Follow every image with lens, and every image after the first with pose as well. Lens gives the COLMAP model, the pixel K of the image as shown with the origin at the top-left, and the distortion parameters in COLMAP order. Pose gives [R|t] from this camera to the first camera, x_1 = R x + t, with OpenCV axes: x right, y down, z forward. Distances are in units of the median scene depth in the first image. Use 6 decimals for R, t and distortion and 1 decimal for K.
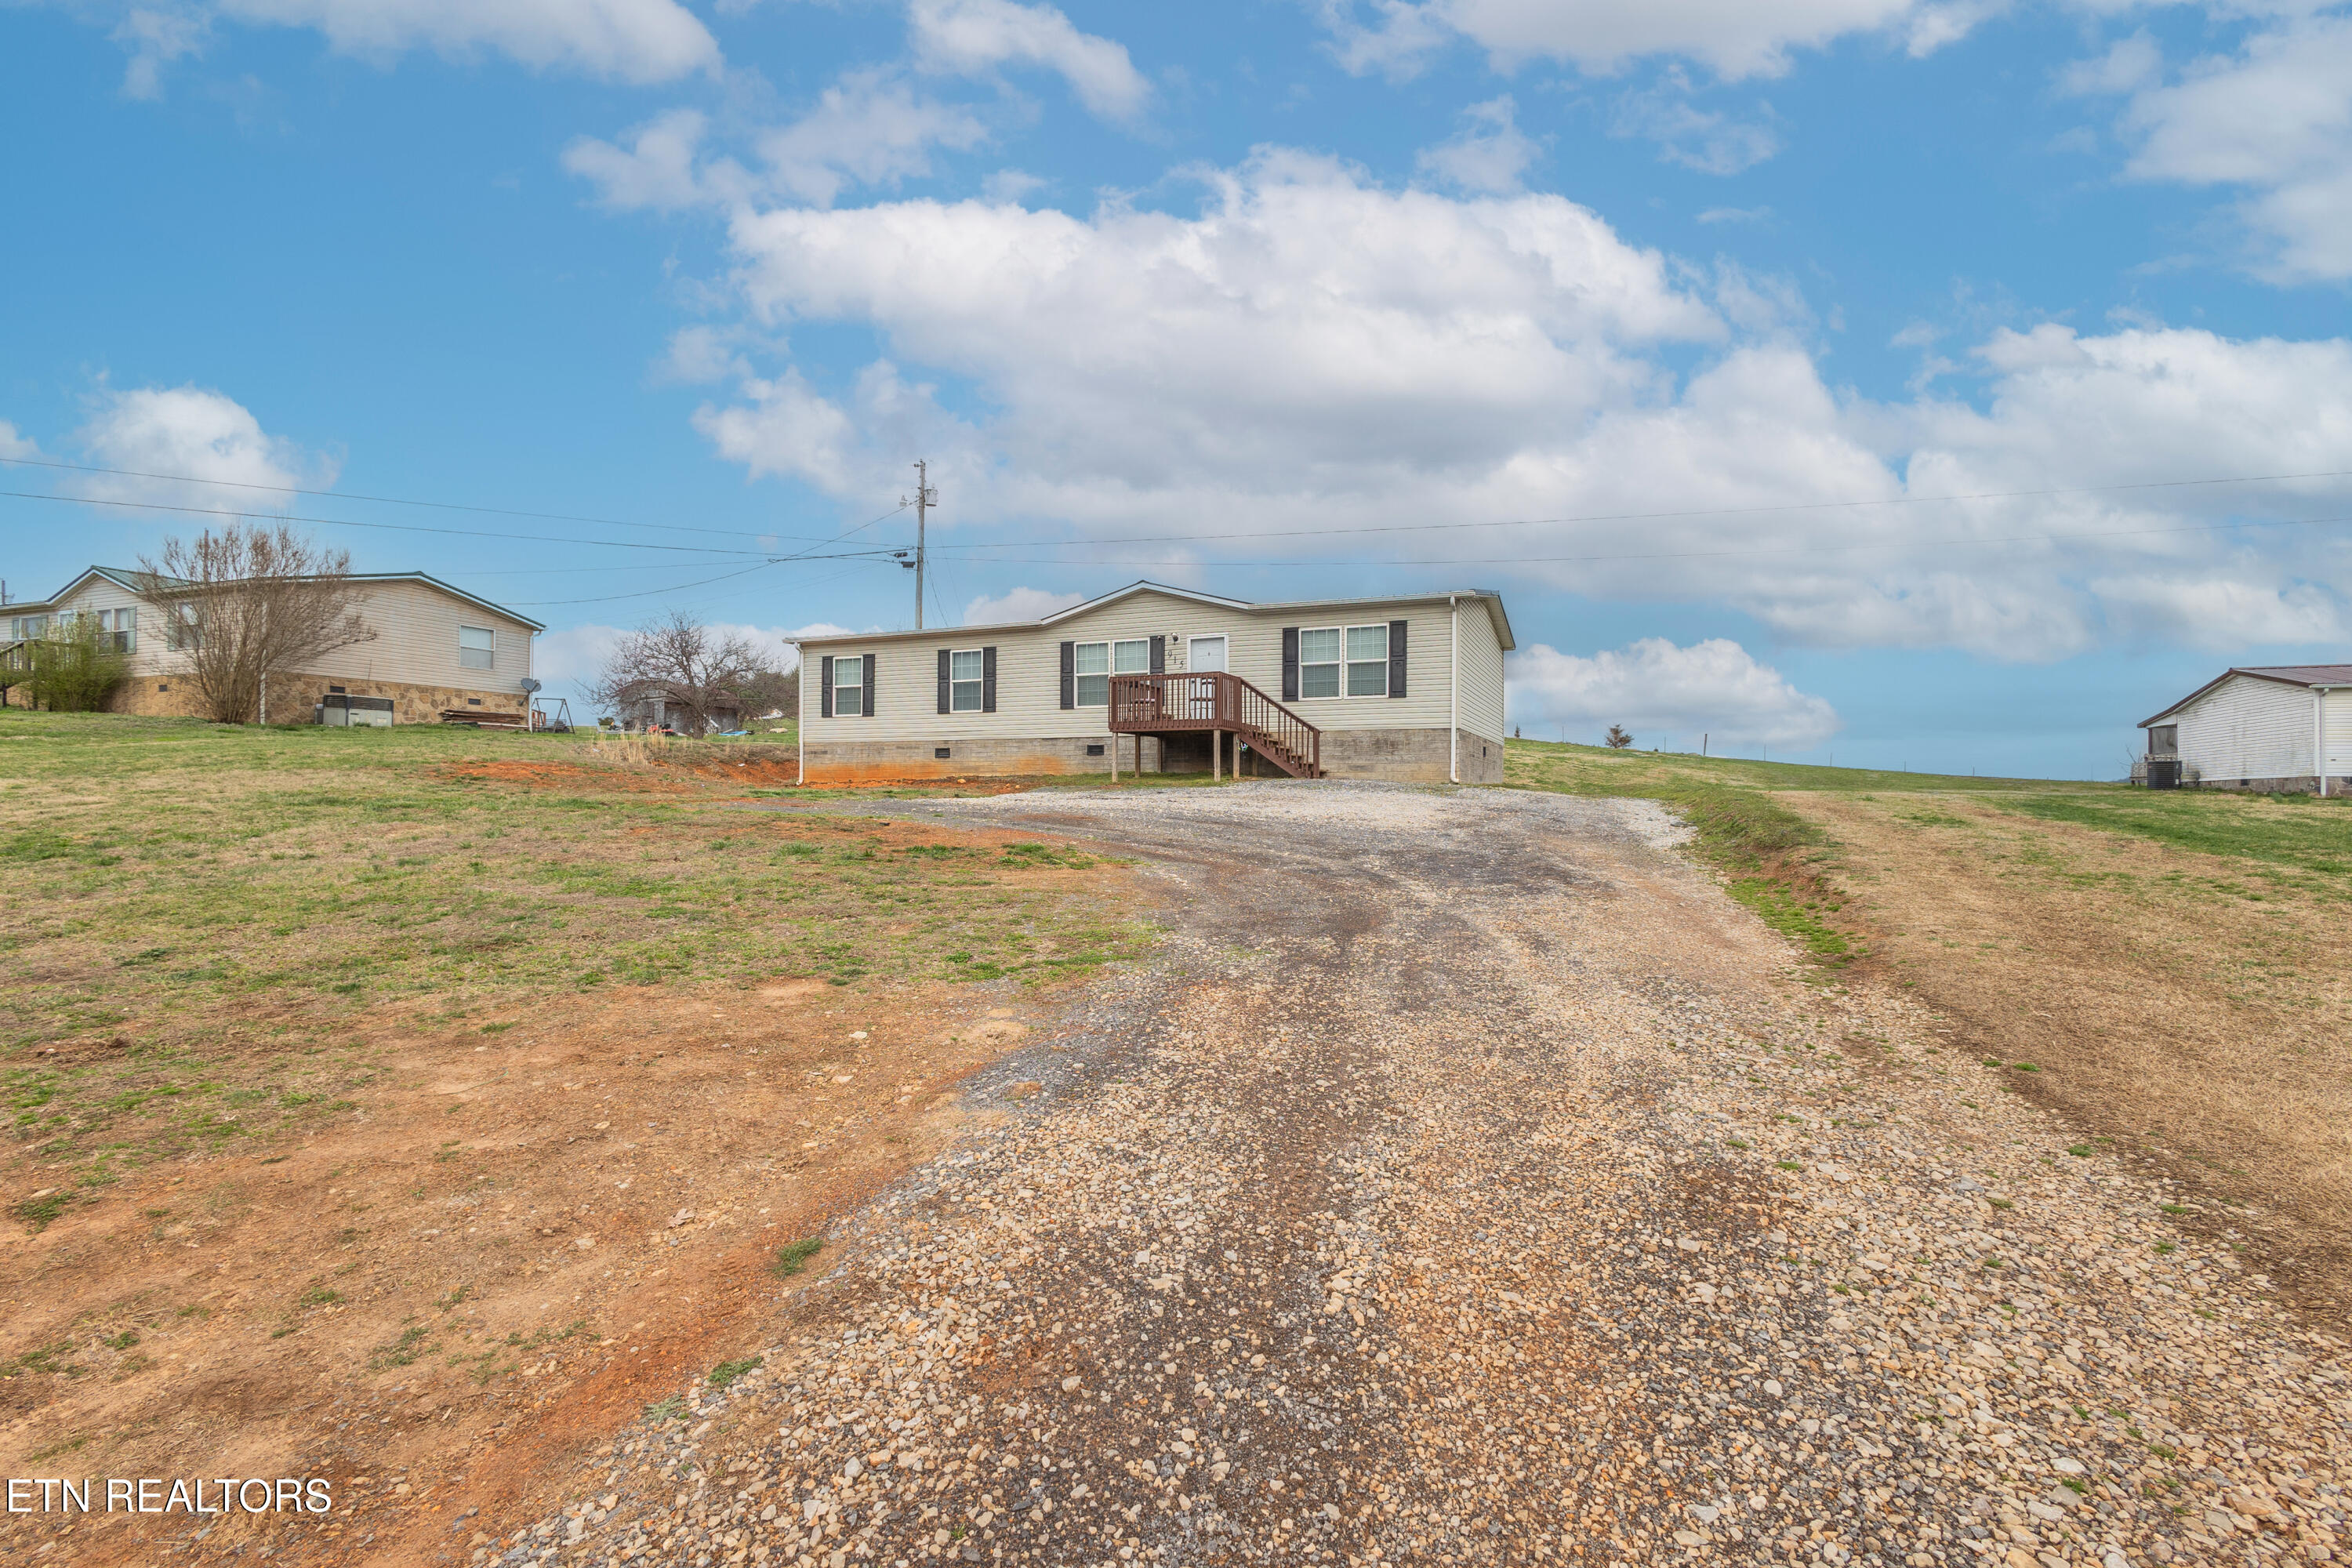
lens RADIAL K [[1080.3, 0, 1176.0], [0, 1080.3, 784.0], [0, 0, 1]] dist [0.008695, -0.000006]
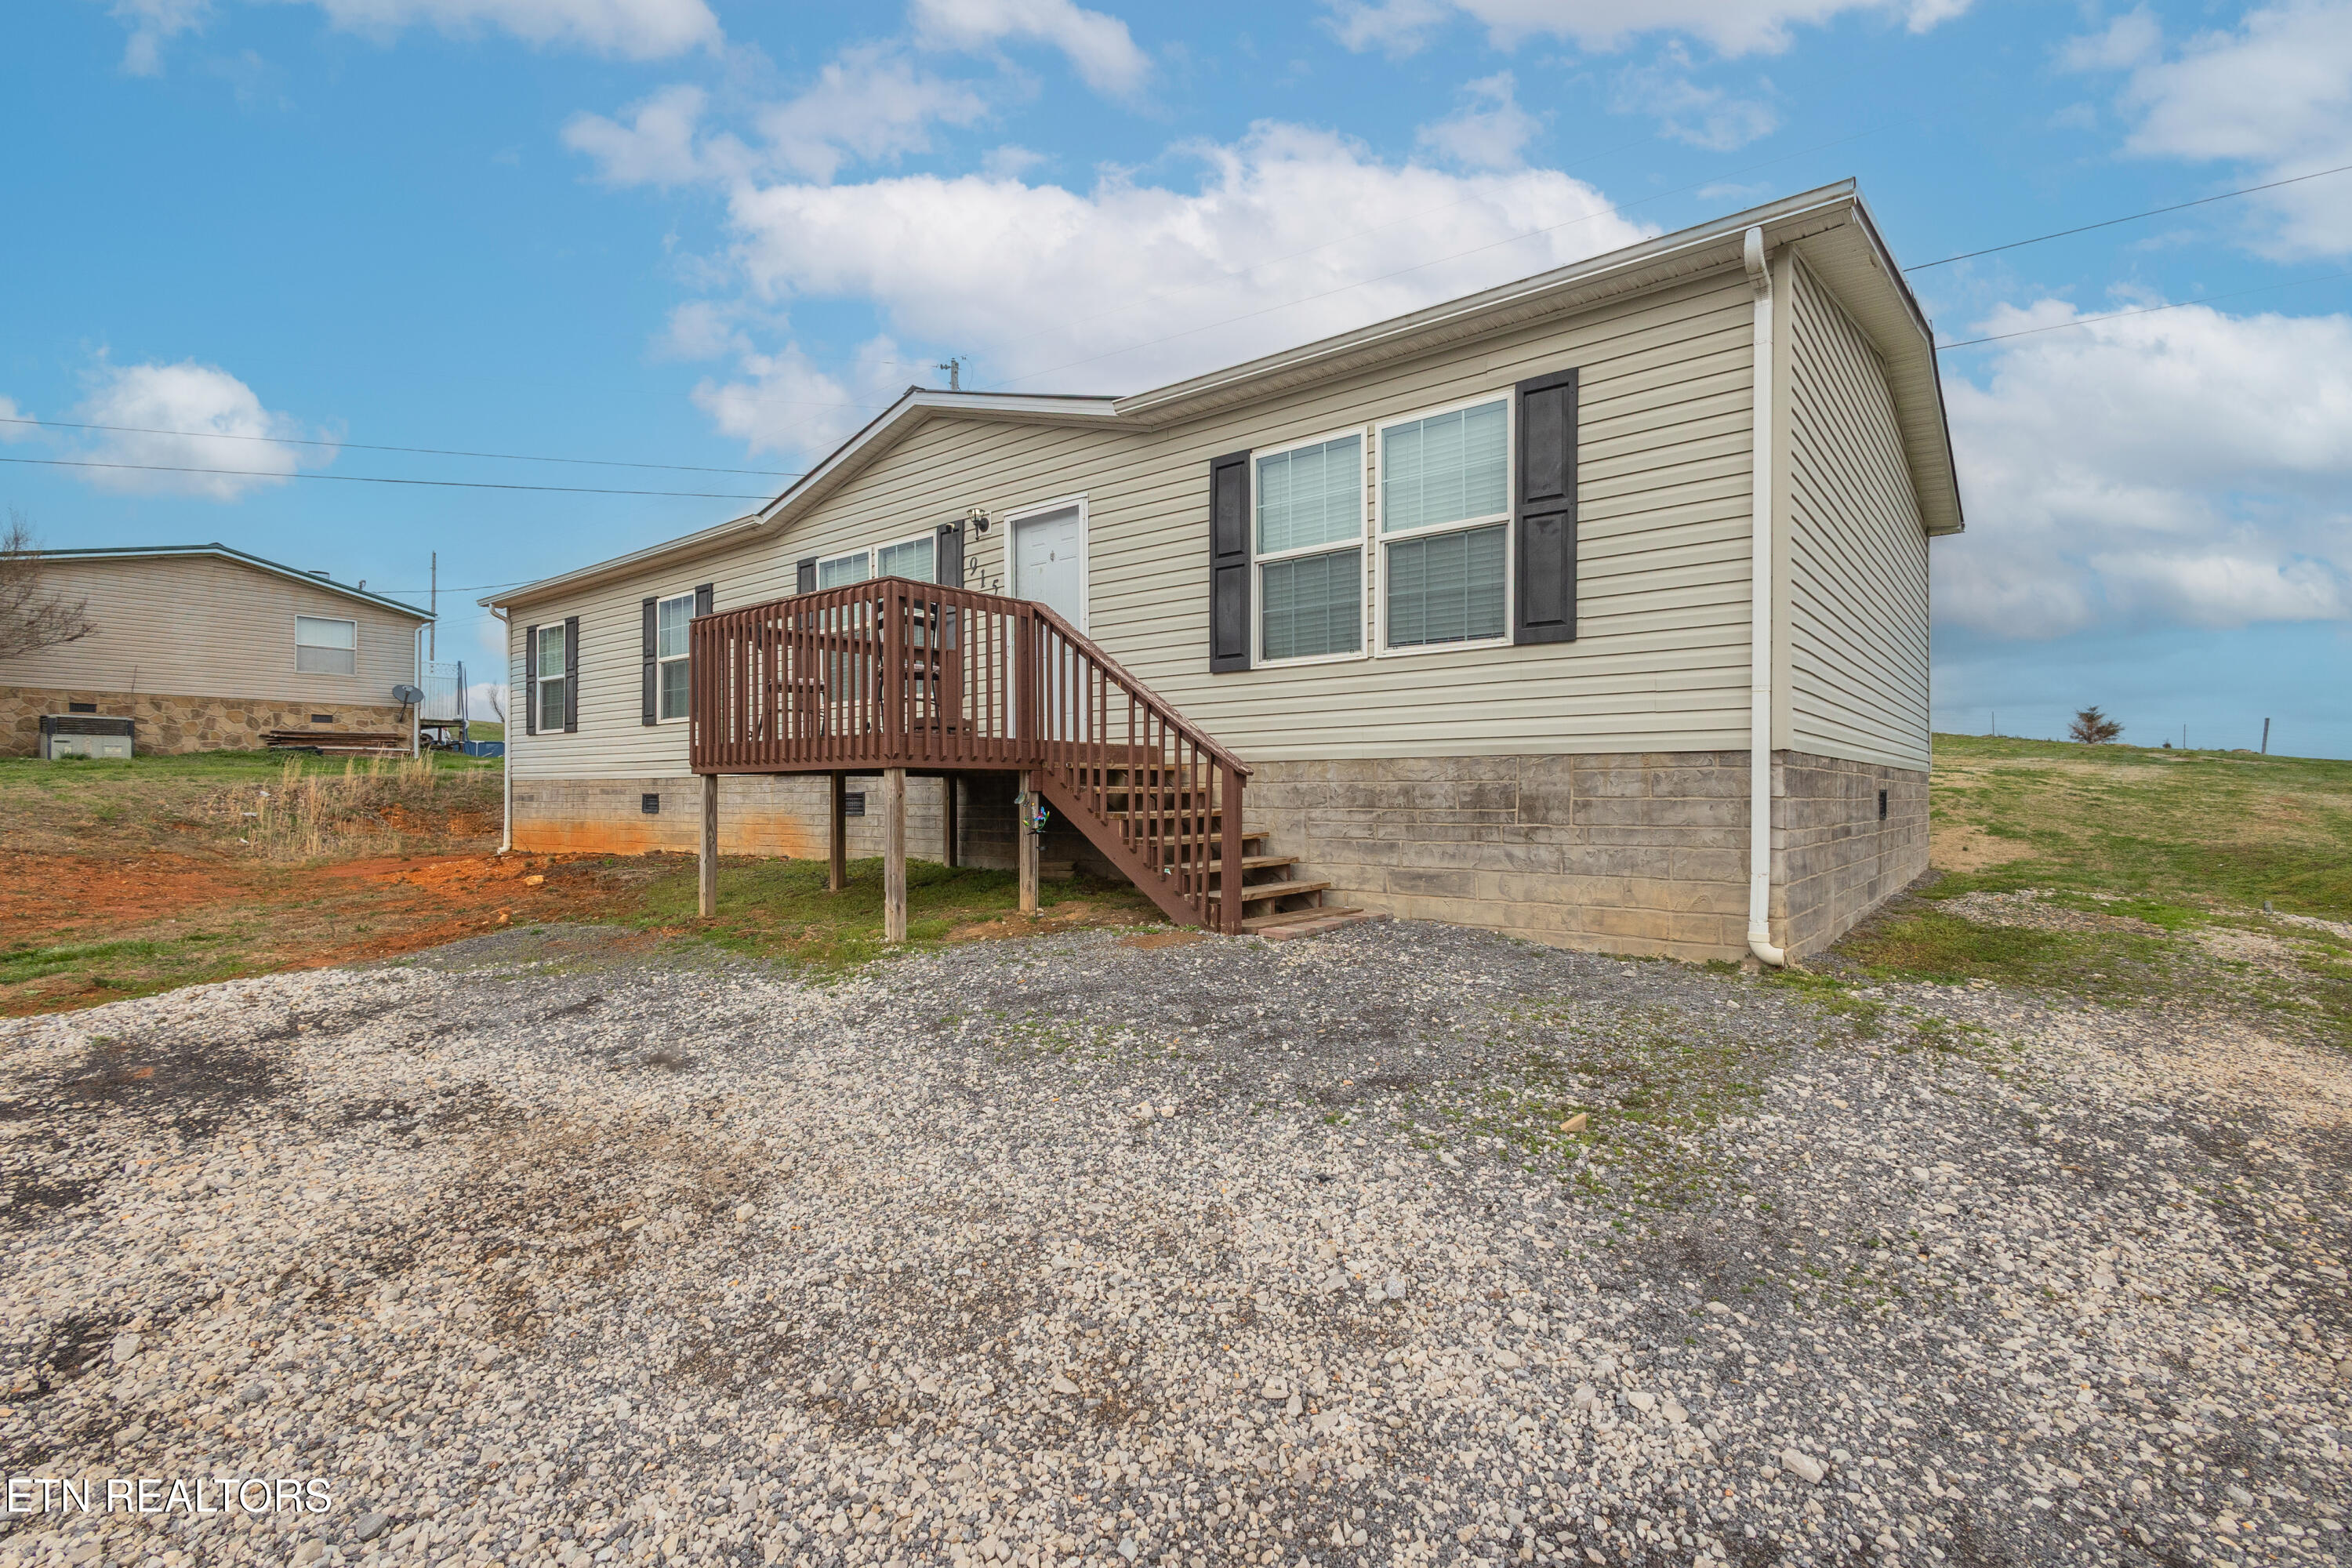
lens RADIAL K [[1080.3, 0, 1176.0], [0, 1080.3, 784.0], [0, 0, 1]] dist [0.008695, -0.000006]
pose [[0.960505, -0.006443, -0.278188, 0.146361], [0.007281, 0.999972, 0.001979, -0.033936], [0.278167, -0.003927, 0.960525, 0.535310]]
